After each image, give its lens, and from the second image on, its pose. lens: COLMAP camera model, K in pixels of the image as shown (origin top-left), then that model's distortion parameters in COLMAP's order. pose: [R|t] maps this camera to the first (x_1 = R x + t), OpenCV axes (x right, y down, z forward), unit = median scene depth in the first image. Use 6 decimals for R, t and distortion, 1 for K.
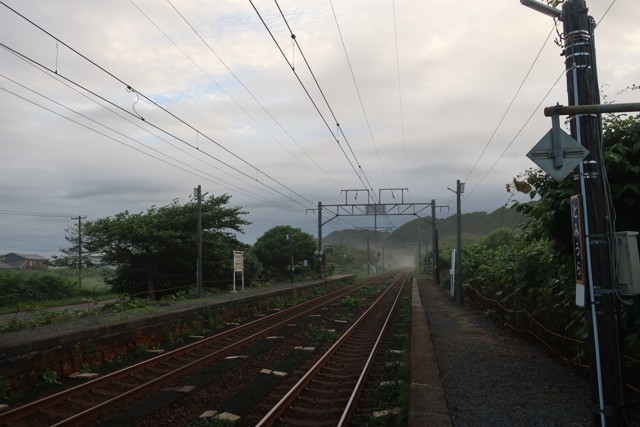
lens RADIAL K [[504.8, 0, 321.1], [0, 504.8, 212.9], [0, 0, 1]] dist [-0.003096, 0.003121]
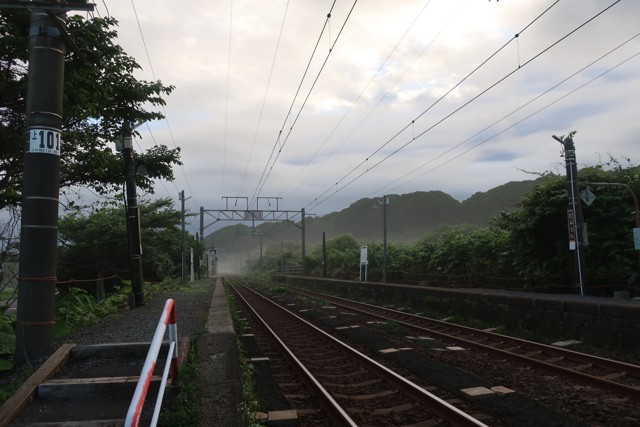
lens RADIAL K [[504.8, 0, 321.1], [0, 504.8, 212.9], [0, 0, 1]] dist [-0.003096, 0.003121]
pose [[0.930070, 0.026498, 0.366427, -0.165428], [-0.021121, 0.999602, -0.018678, 0.005806], [-0.366776, 0.009633, 0.930259, -0.099635]]
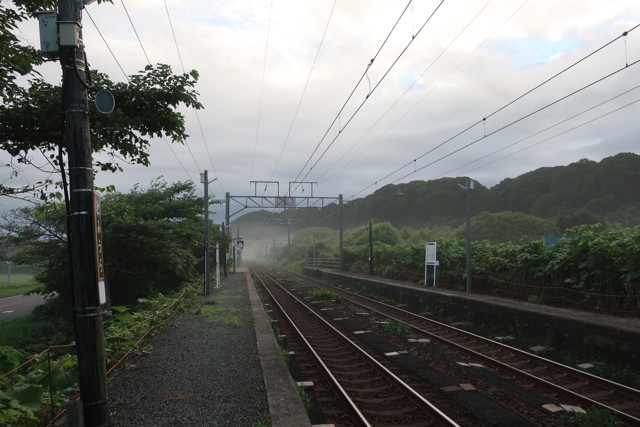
lens RADIAL K [[504.8, 0, 321.1], [0, 504.8, 212.9], [0, 0, 1]] dist [-0.003096, 0.003121]
pose [[0.945536, 0.019868, 0.324909, -0.150003], [-0.024345, 0.999656, 0.009719, 0.003174], [-0.324605, -0.017099, 0.945695, 0.034868]]
